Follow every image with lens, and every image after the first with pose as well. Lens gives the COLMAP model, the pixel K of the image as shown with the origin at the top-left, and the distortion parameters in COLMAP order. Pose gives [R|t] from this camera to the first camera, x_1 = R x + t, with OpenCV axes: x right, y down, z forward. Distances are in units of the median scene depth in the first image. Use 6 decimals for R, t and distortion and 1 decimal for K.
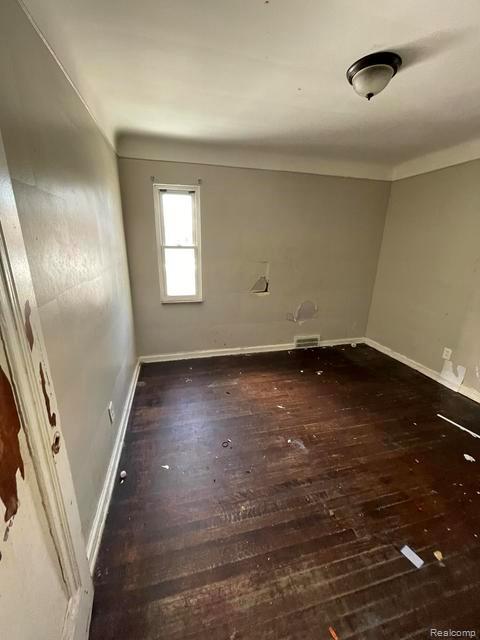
lens RADIAL K [[256.6, 0, 240.8], [0, 256.6, 319.9], [0, 0, 1]] dist [-0.006855, 0.002290]
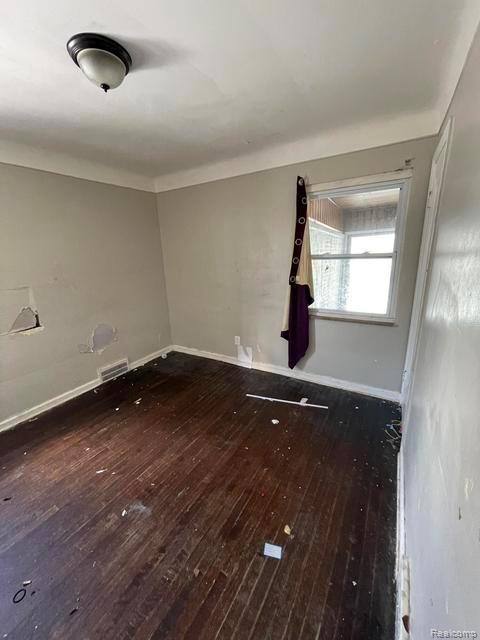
lens RADIAL K [[256.6, 0, 236.9], [0, 256.6, 321.6], [0, 0, 1]] dist [-0.006855, 0.002290]
pose [[0.723151, -0.232383, 0.650424, 0.057795], [0.250603, 0.965808, 0.066439, -0.045555], [-0.643624, 0.114952, 0.756660, 0.109581]]
